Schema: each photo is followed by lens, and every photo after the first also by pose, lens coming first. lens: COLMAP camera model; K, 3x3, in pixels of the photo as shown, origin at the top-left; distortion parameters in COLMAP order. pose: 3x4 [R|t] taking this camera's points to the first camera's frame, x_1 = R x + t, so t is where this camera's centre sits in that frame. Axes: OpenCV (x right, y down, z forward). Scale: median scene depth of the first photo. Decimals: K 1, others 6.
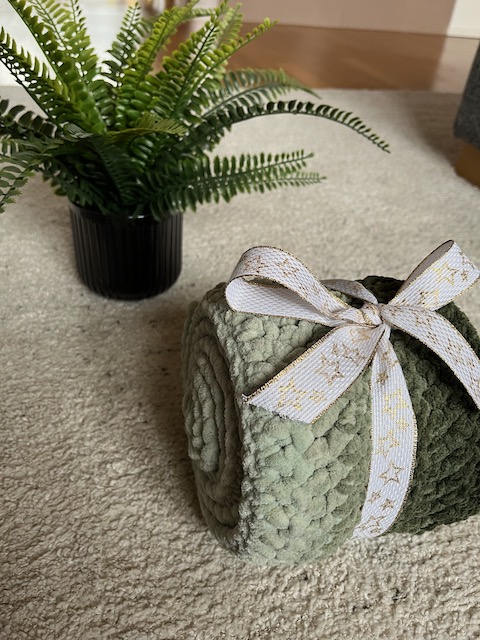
lens RADIAL K [[491.4, 0, 240.0], [0, 491.4, 320.0], [0, 0, 1]] dist [0.005426, -0.030900]
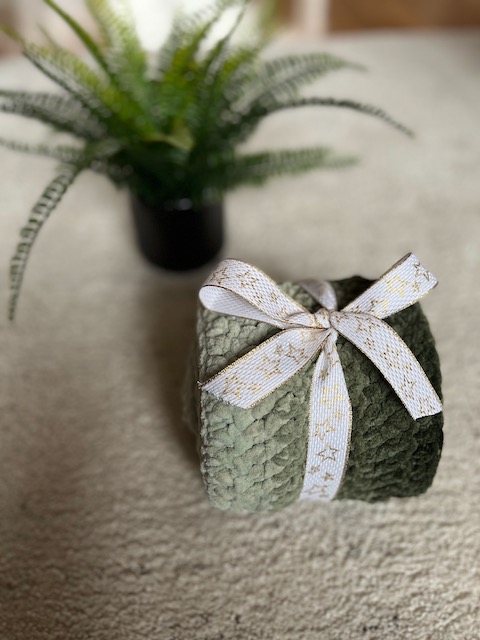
lens RADIAL K [[481.1, 0, 240.0], [0, 481.1, 320.0], [0, 0, 1]] dist [0.009273, 0.003186]
pose [[0.974696, 0.055428, -0.216551, 0.333492], [-0.030759, 0.992811, 0.115672, -0.139010], [0.221406, -0.106085, 0.969394, -0.154489]]
